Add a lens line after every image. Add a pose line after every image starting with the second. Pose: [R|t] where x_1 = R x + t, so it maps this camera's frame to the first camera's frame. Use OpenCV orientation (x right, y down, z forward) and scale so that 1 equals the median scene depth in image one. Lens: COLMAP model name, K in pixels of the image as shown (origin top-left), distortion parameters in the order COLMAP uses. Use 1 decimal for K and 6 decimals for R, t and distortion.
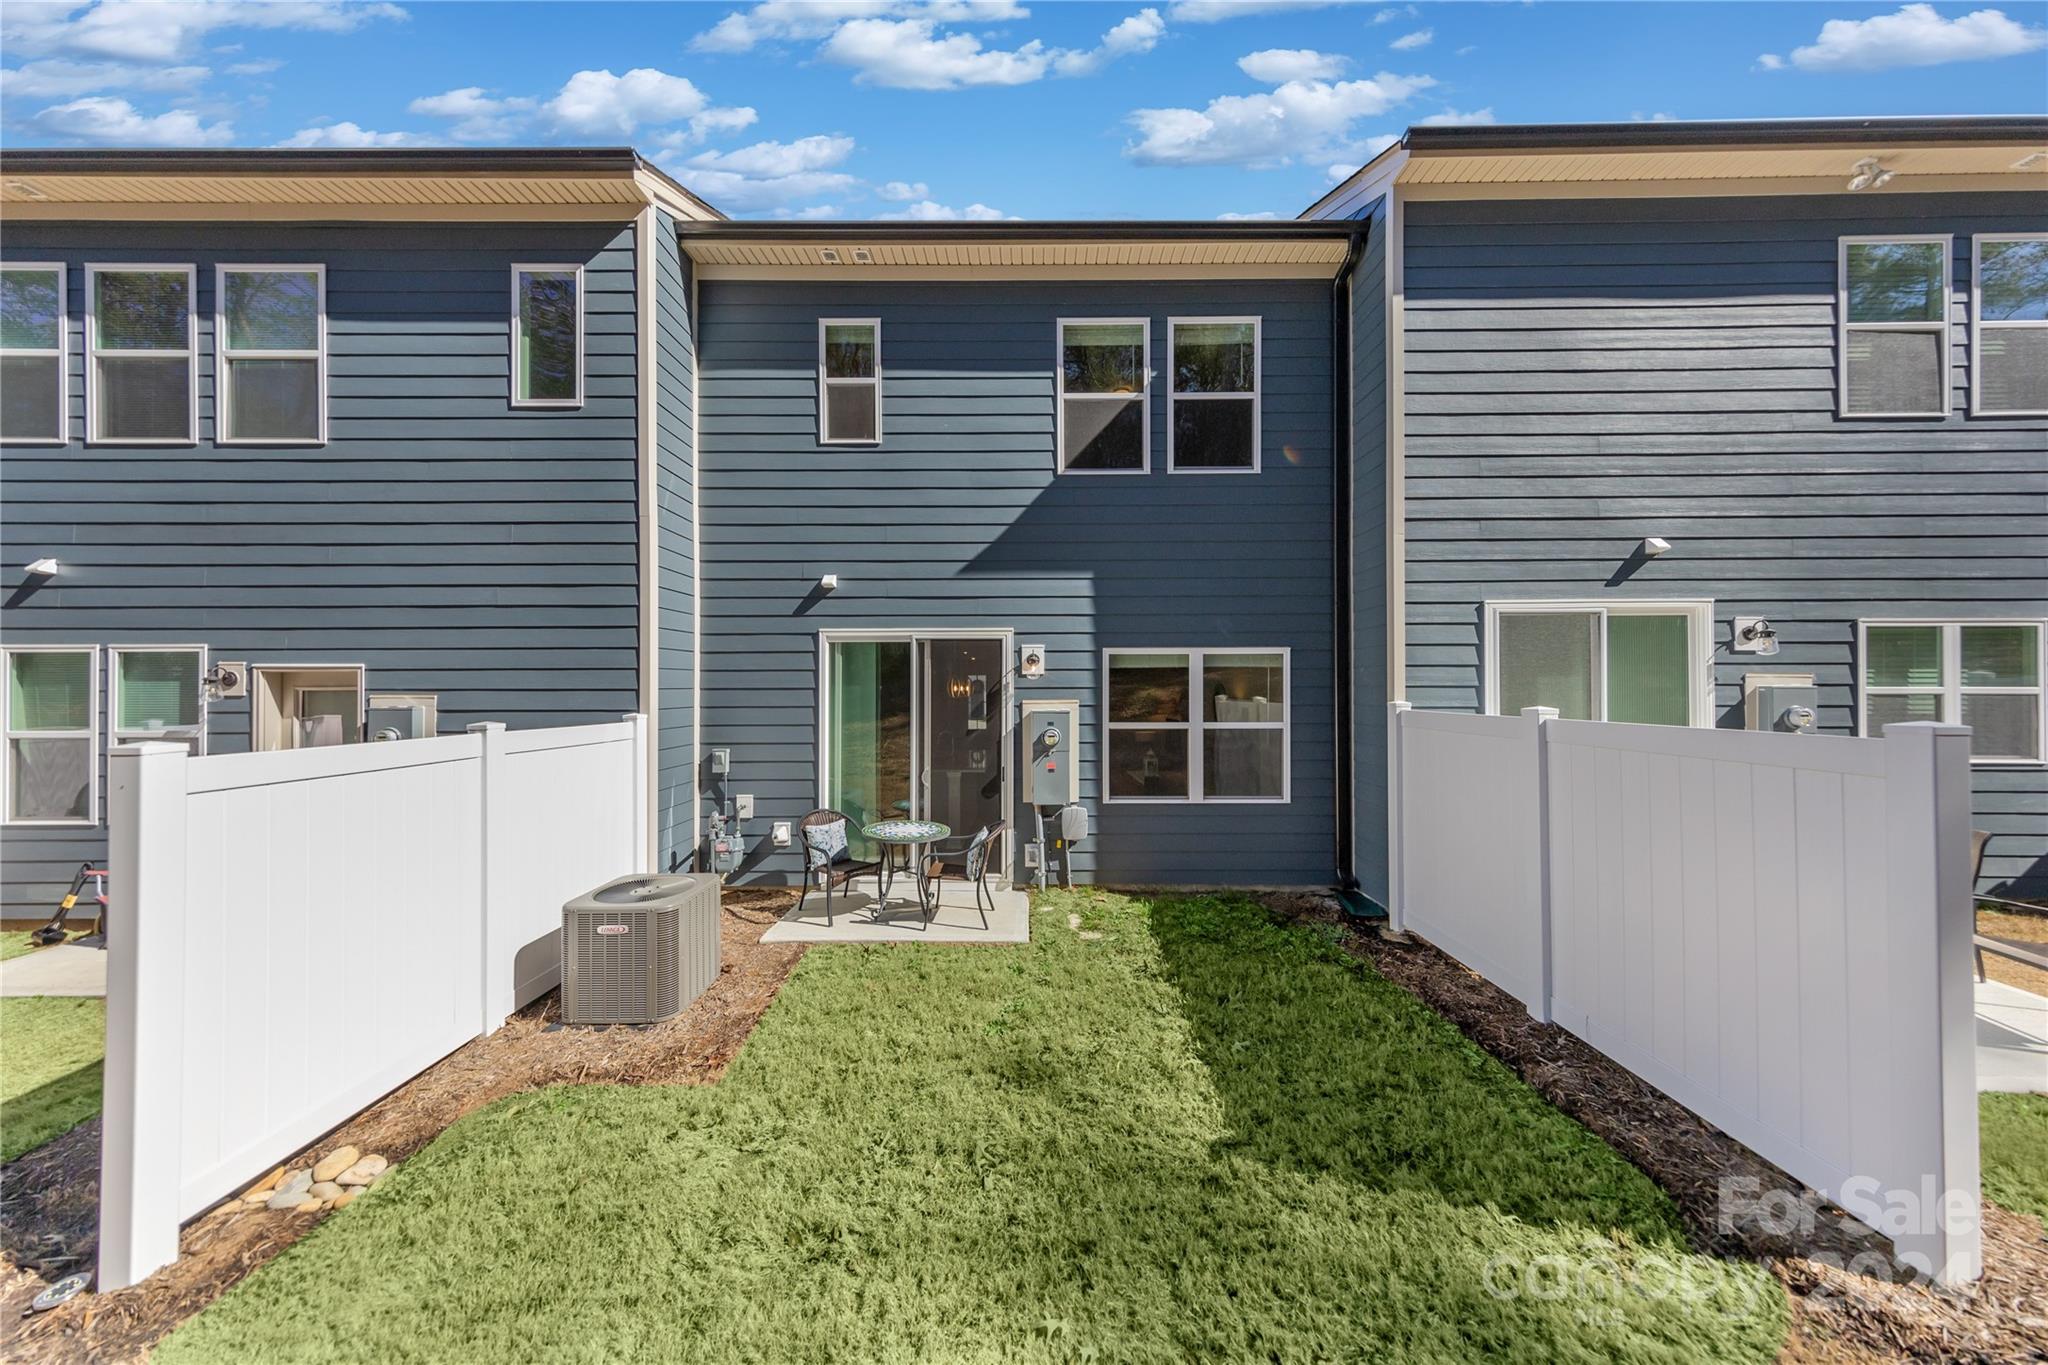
lens RADIAL K [[655.3, 0, 1014.0], [0, 655.3, 677.5], [0, 0, 1]] dist [0.001766, -0.000116]
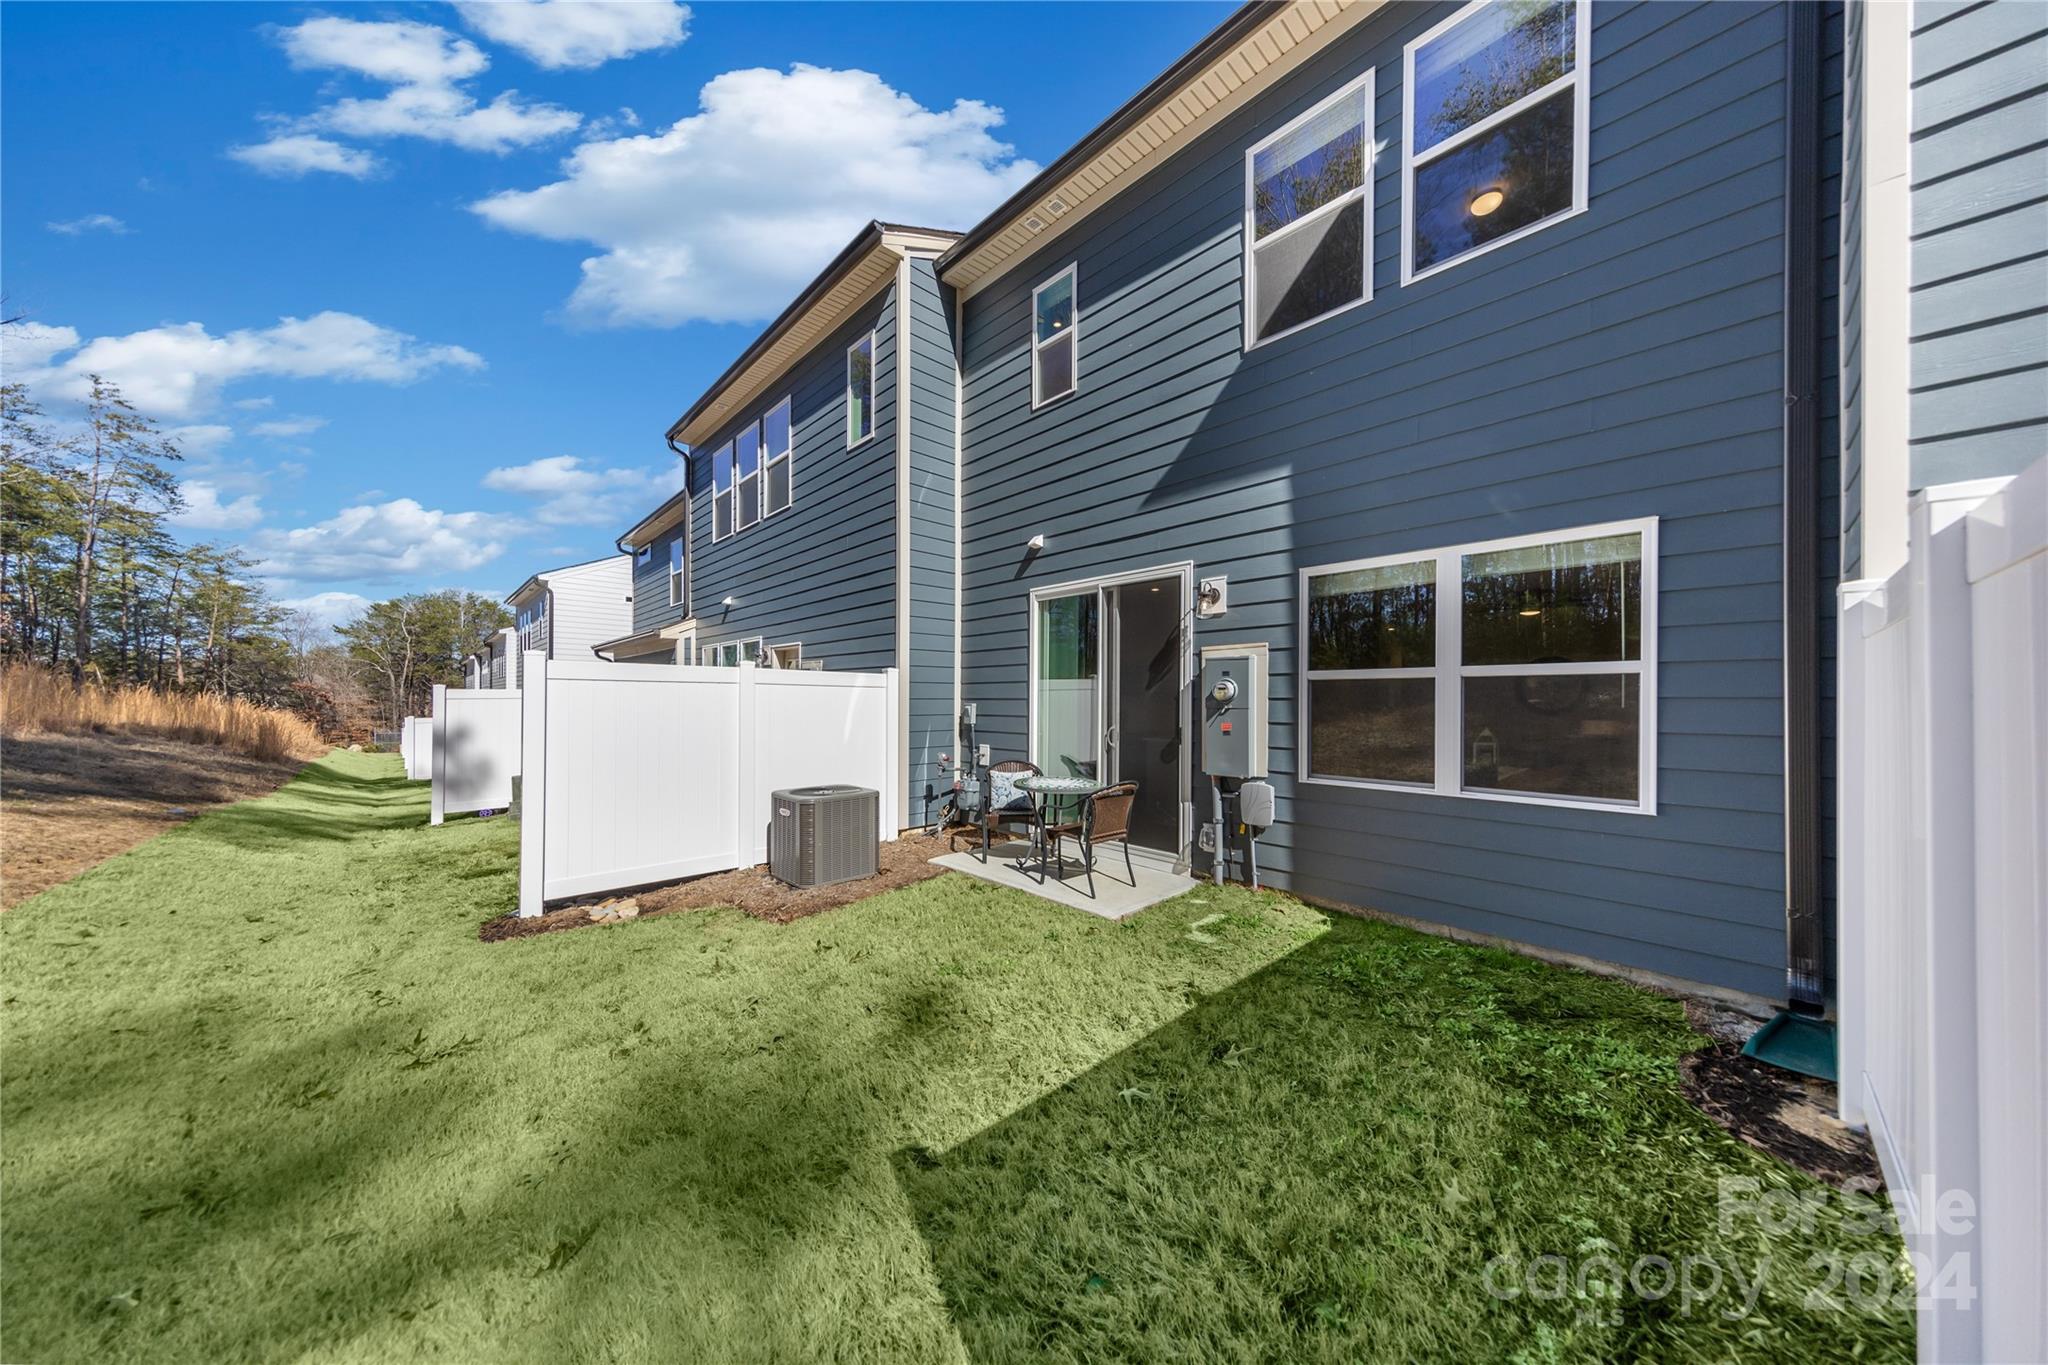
lens RADIAL K [[655.3, 0, 1027.7], [0, 655.3, 696.1], [0, 0, 1]] dist [0.001766, -0.000116]
pose [[0.691867, -0.000656, -0.722025, 0.453038], [0.003051, 0.999993, 0.002015, 0.094278], [0.722019, -0.003597, 0.691864, 0.279679]]
